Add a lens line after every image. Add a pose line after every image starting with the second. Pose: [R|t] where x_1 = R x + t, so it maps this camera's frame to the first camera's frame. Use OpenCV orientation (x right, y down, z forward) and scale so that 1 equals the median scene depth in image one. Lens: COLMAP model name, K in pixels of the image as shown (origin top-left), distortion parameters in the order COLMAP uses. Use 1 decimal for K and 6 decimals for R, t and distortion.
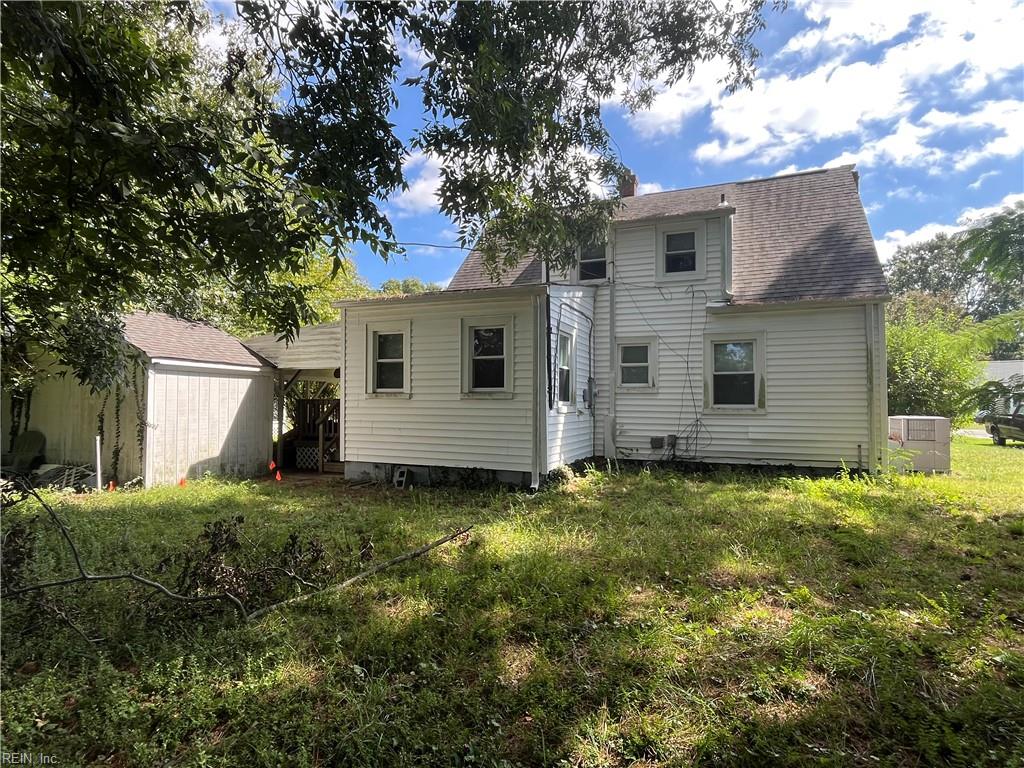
lens RADIAL K [[544.8, 0, 515.4], [0, 544.8, 381.7], [0, 0, 1]] dist [-0.000357, 0.000944]
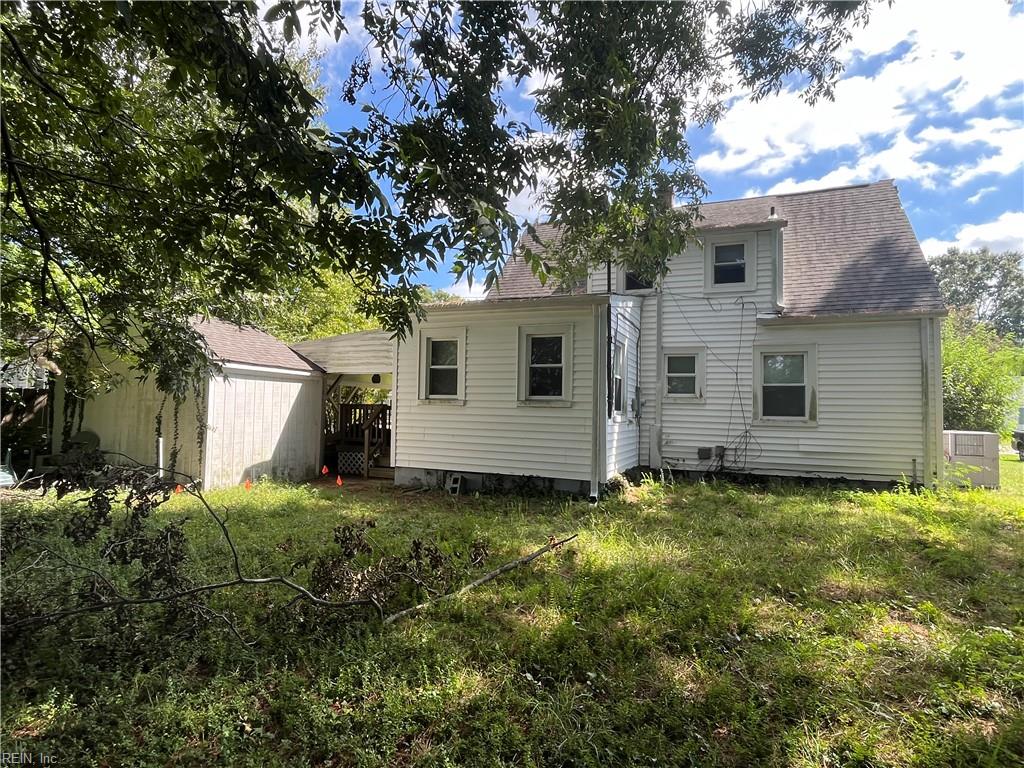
lens RADIAL K [[544.8, 0, 507.6], [0, 544.8, 380.6], [0, 0, 1]] dist [-0.000357, 0.000944]
pose [[0.999863, 0.015971, -0.004235, -0.118269], [-0.016031, 0.999767, -0.014489, -0.001433], [0.004003, 0.014555, 0.999886, -0.004167]]
